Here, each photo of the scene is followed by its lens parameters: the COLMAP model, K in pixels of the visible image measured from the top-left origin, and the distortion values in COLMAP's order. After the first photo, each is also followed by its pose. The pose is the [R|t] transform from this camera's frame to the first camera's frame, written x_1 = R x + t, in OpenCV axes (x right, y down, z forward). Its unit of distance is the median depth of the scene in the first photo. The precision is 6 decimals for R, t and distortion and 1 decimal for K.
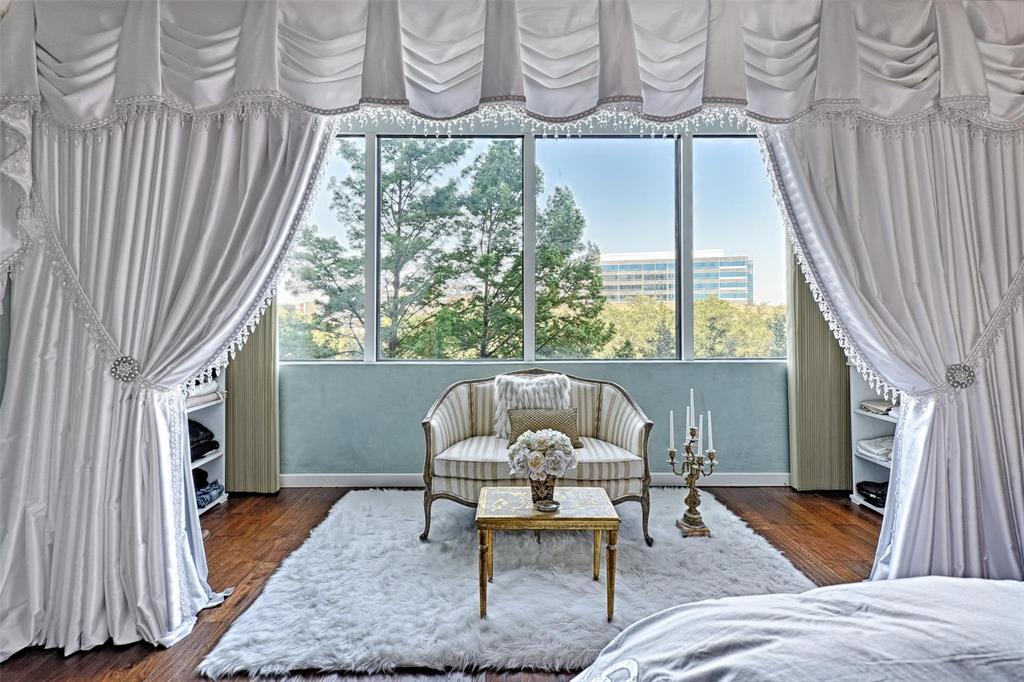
lens RADIAL K [[451.8, 0, 512.4], [0, 451.8, 312.0], [0, 0, 1]] dist [0.006547, -0.000102]
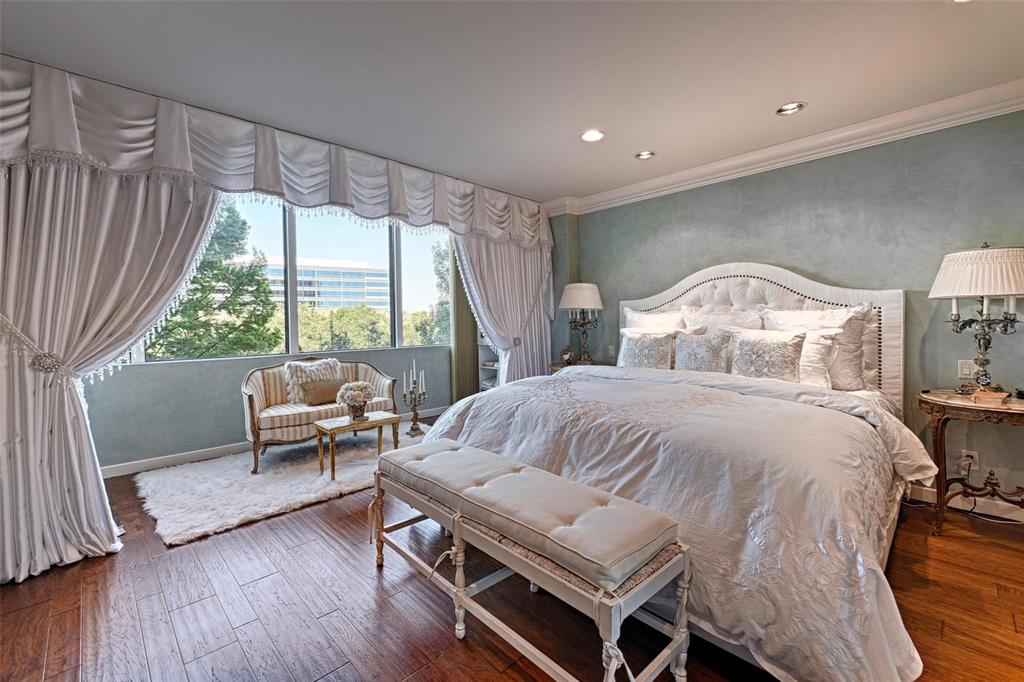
lens RADIAL K [[451.8, 0, 512.4], [0, 451.8, 312.0], [0, 0, 1]] dist [0.006547, -0.000102]
pose [[0.727488, 0.007103, 0.686083, -0.764036], [0.002844, 0.999907, -0.013368, 0.004541], [-0.686114, 0.011676, 0.727400, -0.818341]]
